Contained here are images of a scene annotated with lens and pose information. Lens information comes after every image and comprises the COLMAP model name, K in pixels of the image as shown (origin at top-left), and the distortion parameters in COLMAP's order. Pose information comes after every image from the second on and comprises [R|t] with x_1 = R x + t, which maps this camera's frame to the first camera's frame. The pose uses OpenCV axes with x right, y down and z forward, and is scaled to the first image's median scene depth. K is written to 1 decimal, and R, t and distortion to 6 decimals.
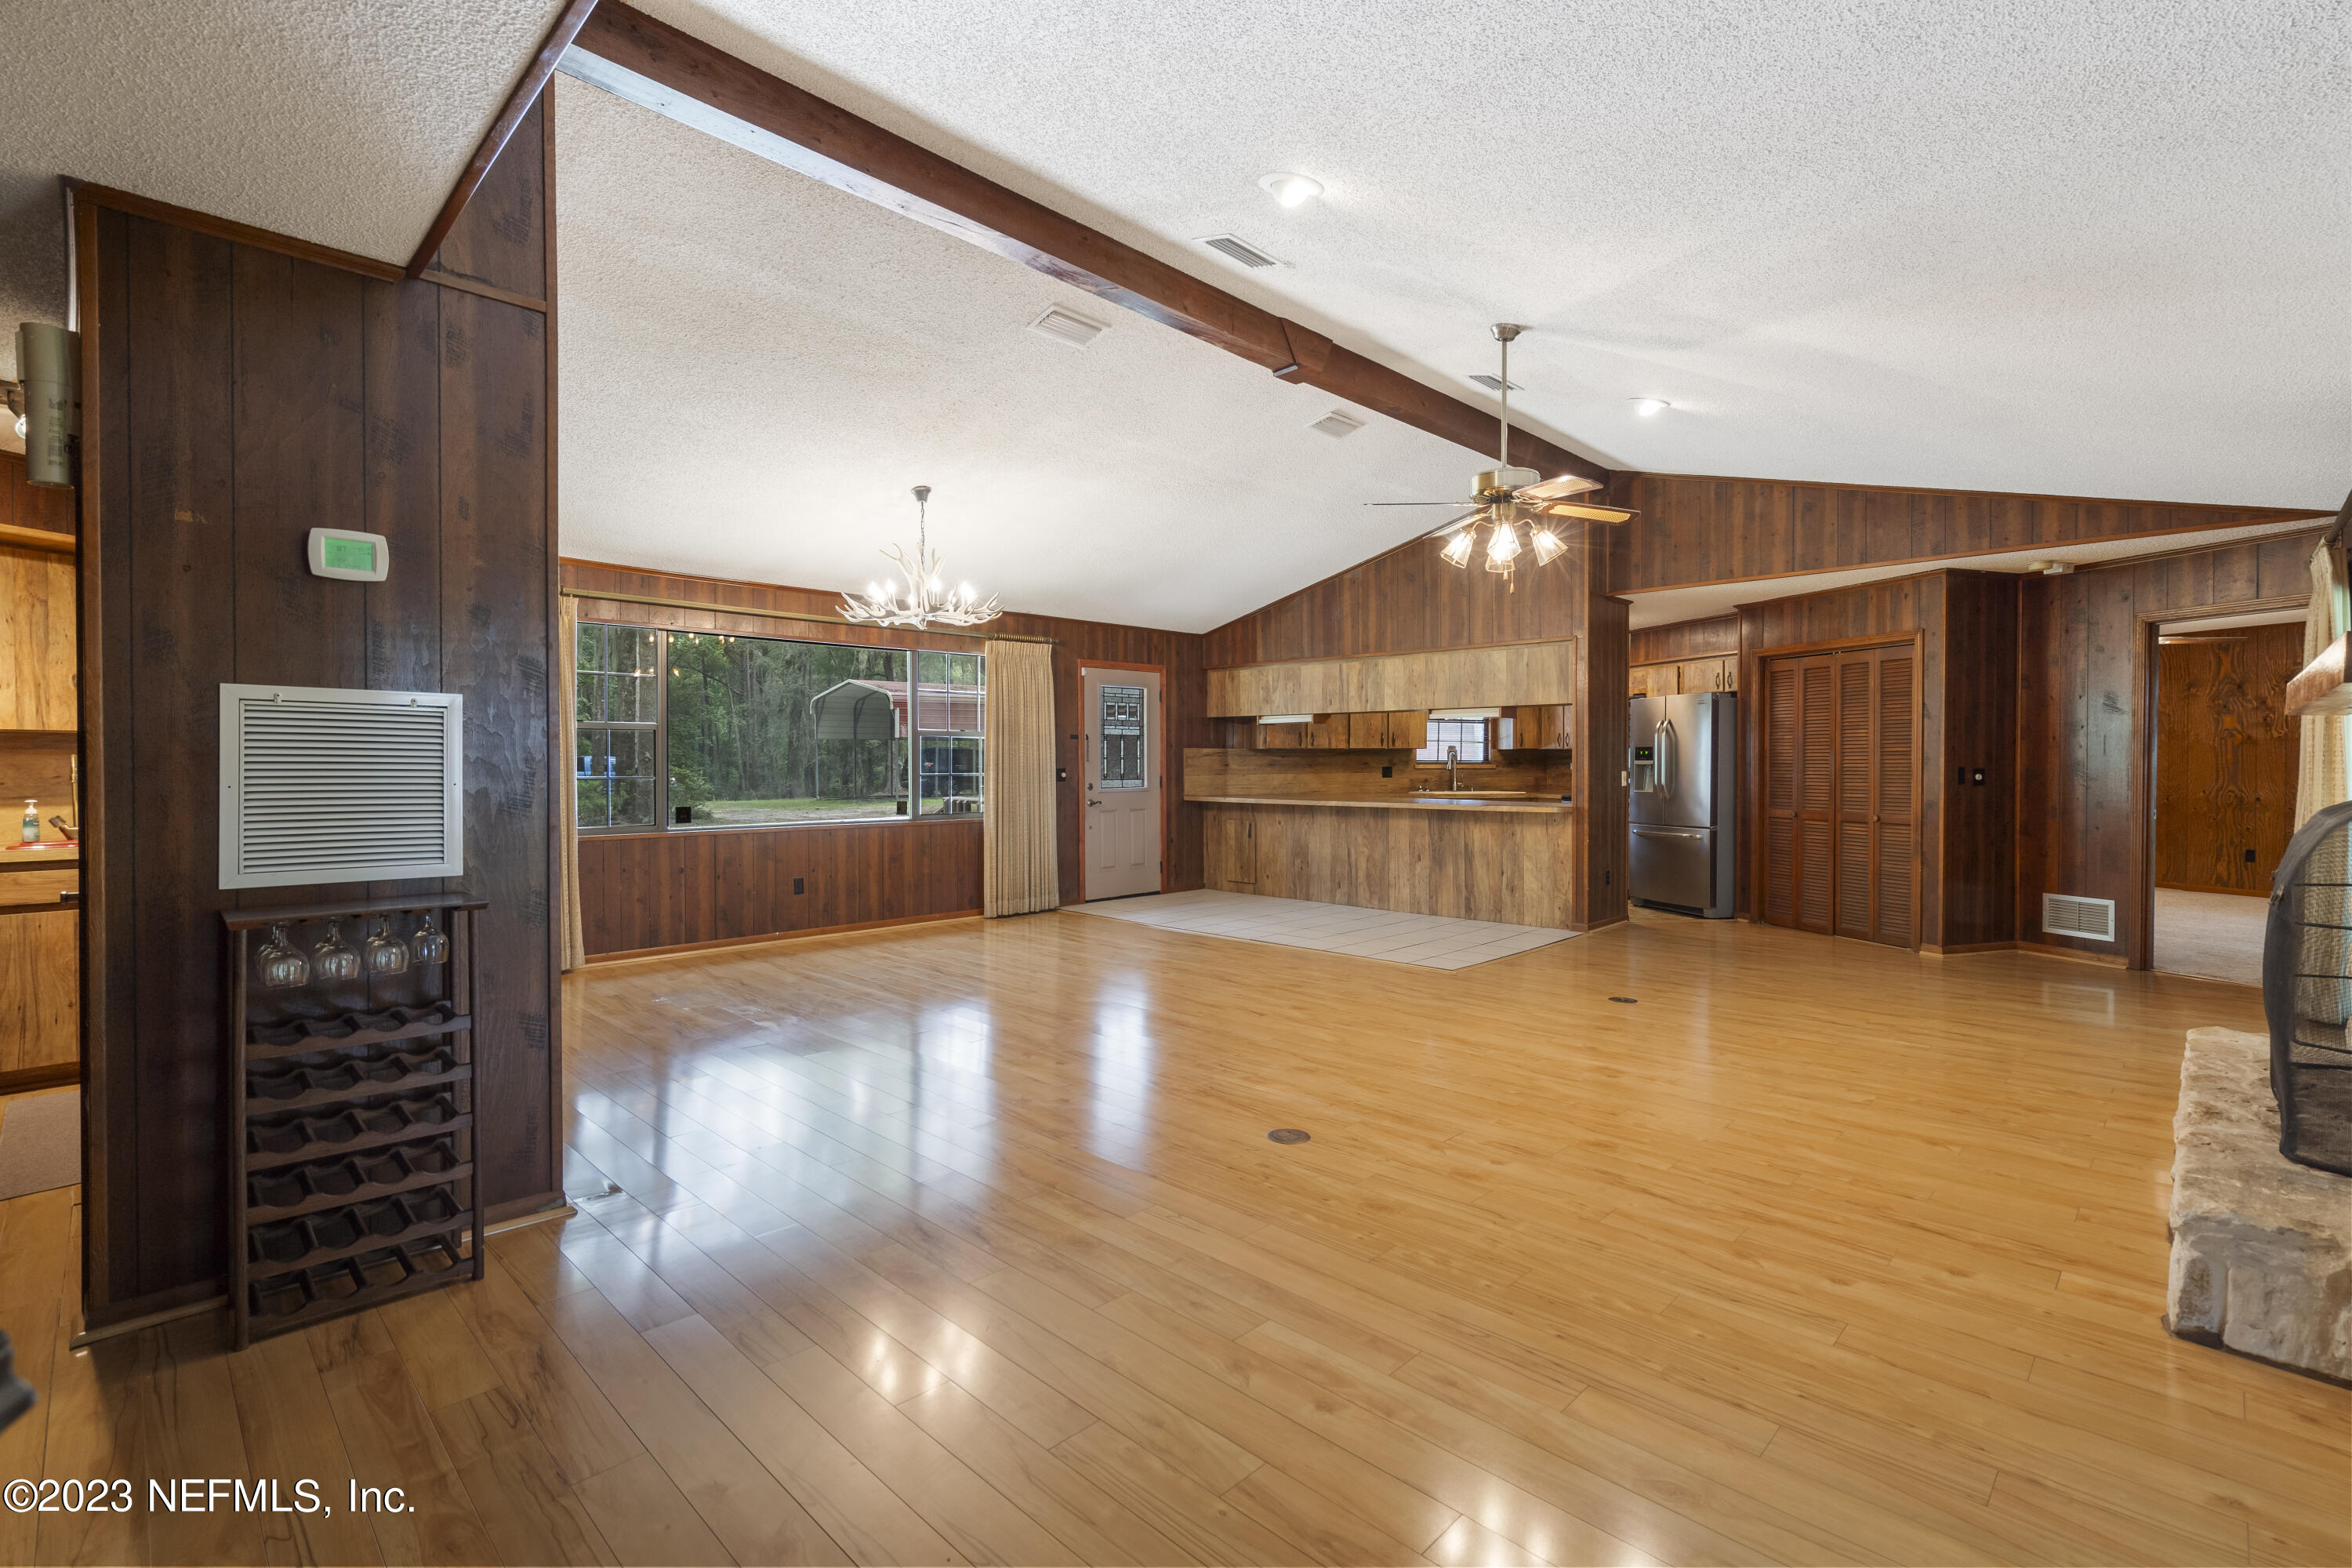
lens RADIAL K [[1062.7, 0, 1180.0], [0, 1062.7, 771.2], [0, 0, 1]] dist [-0.008605, 0.000562]
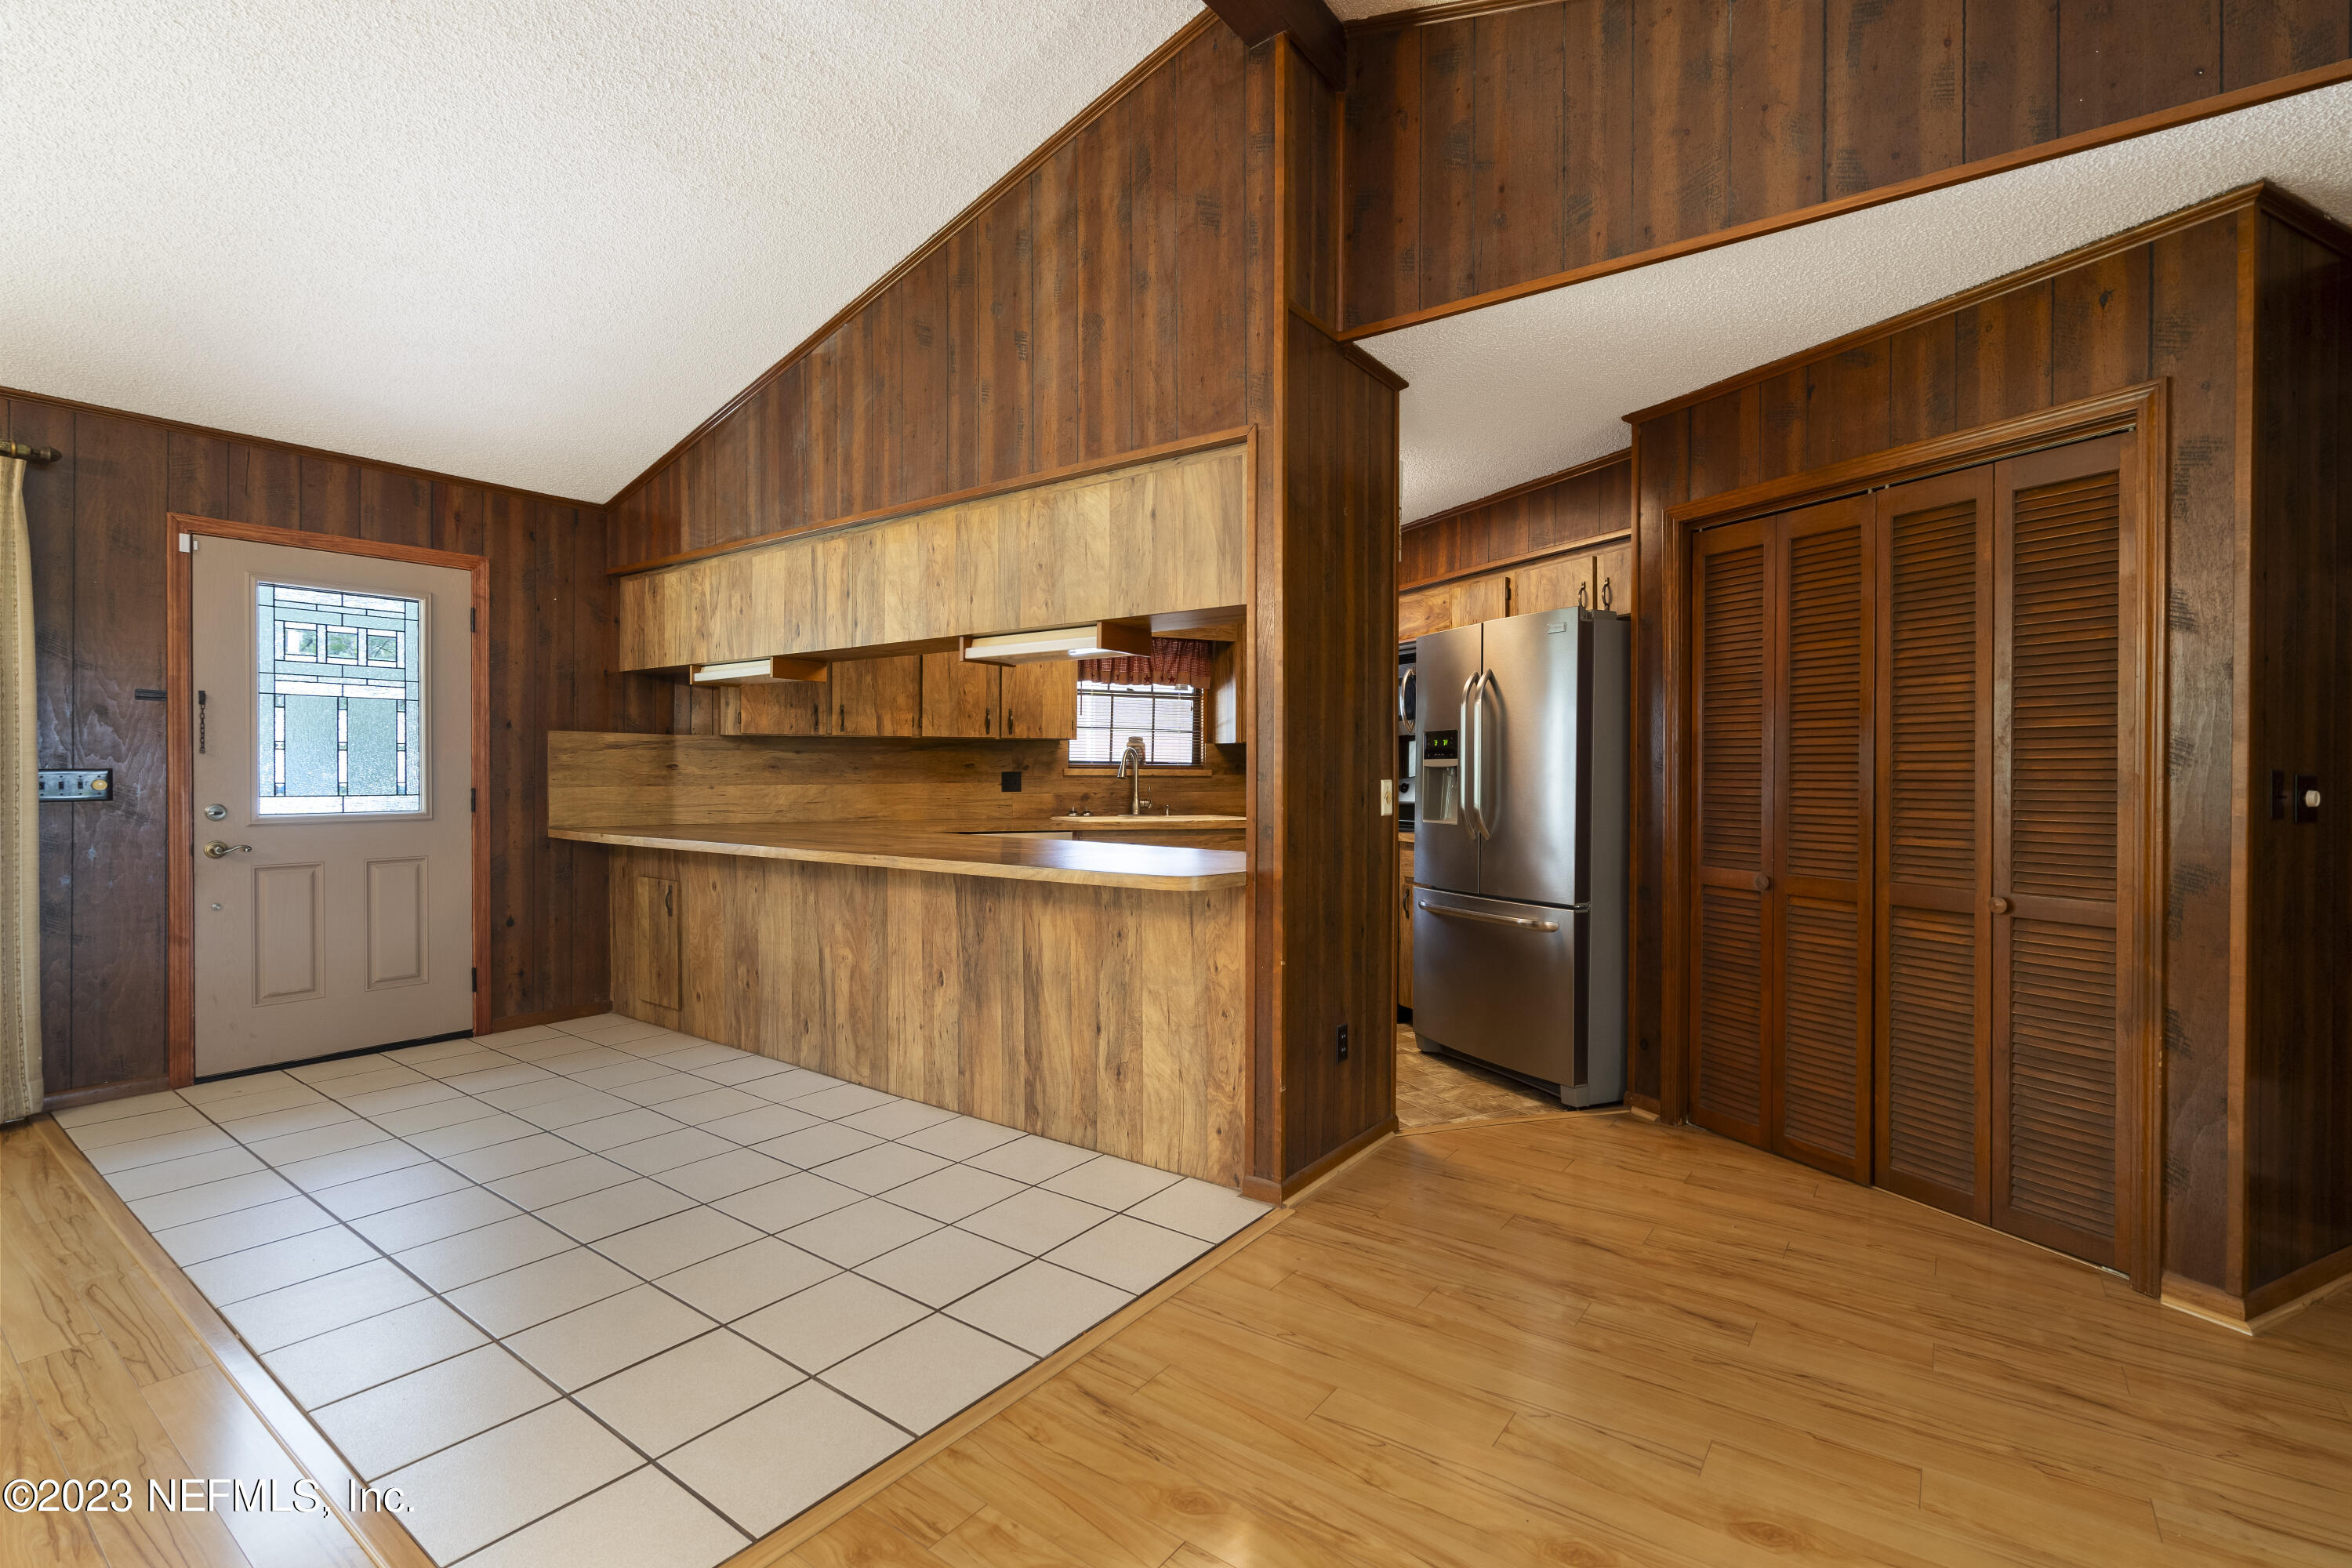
lens RADIAL K [[1062.7, 0, 1180.0], [0, 1062.7, 771.2], [0, 0, 1]] dist [-0.008605, 0.000562]
pose [[0.989847, 0.004837, 0.142055, 0.251430], [-0.003408, 0.999941, -0.010303, 0.000990], [-0.142096, 0.009714, 0.989805, 0.538042]]
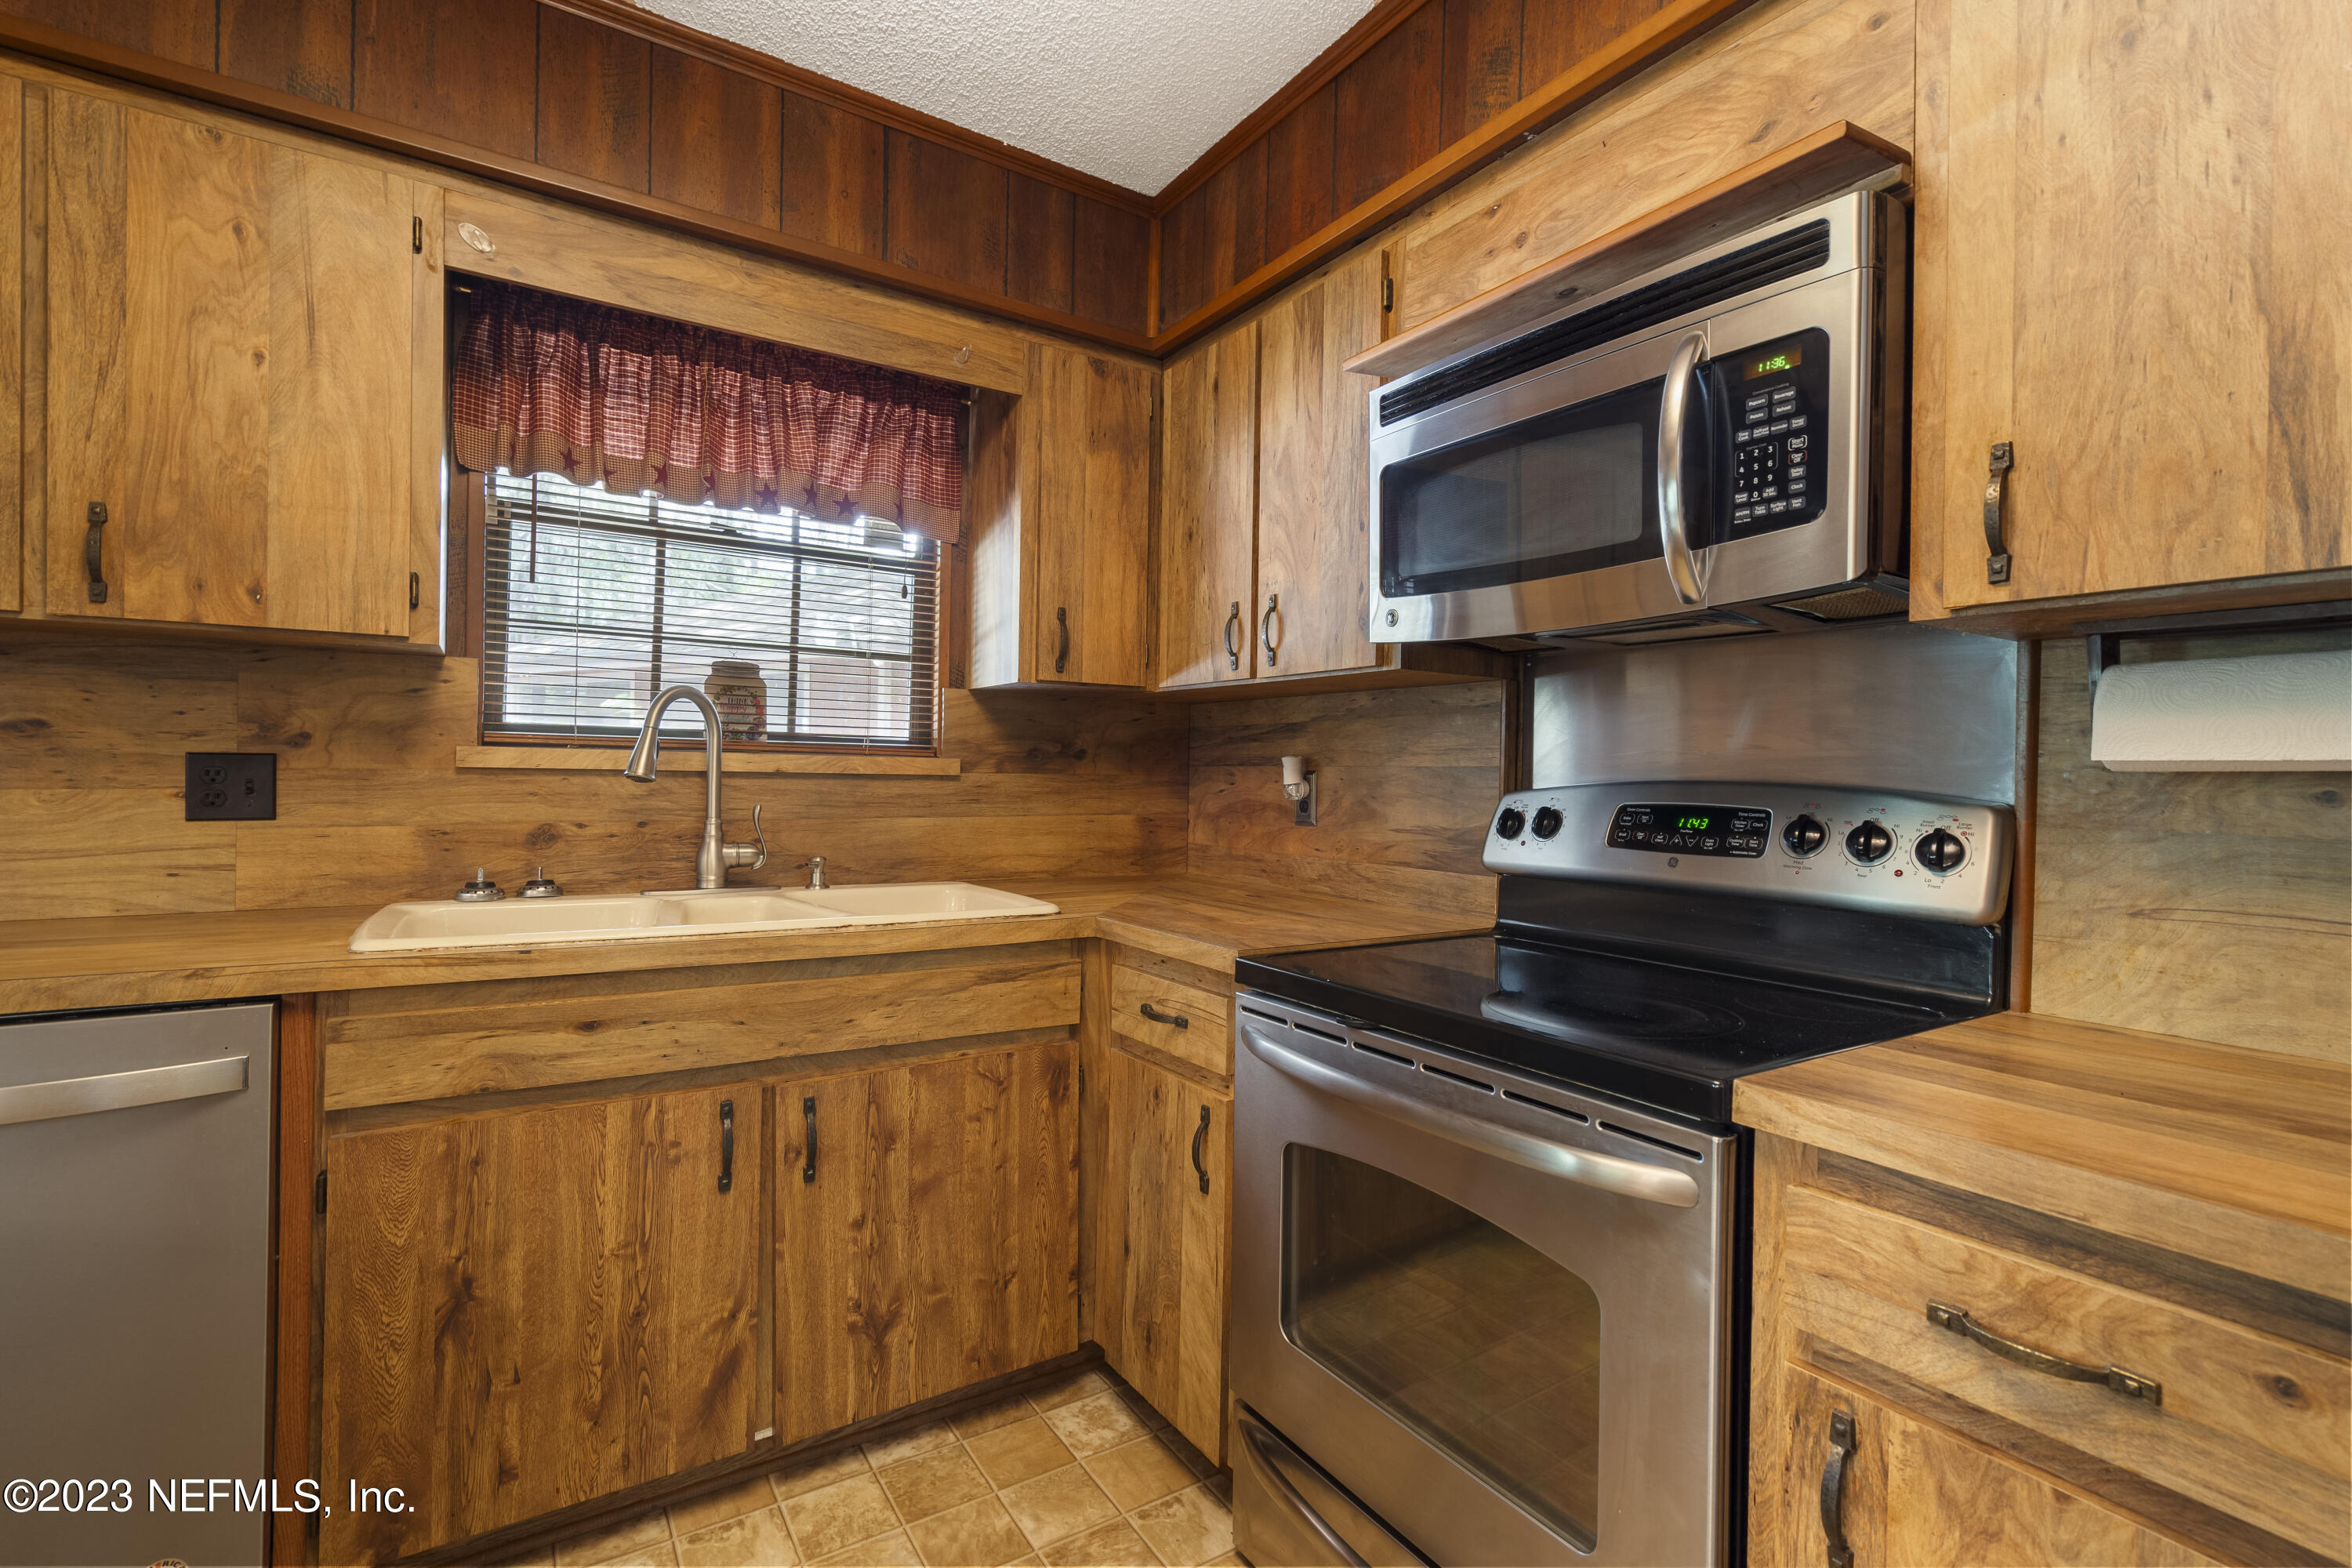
lens RADIAL K [[1062.7, 0, 1180.0], [0, 1062.7, 771.2], [0, 0, 1]] dist [-0.008605, 0.000562]
pose [[0.961731, 0.016798, 0.273479, 0.359639], [-0.014168, 0.999832, -0.011589, -0.002165], [-0.273628, 0.007271, 0.961808, 0.994794]]
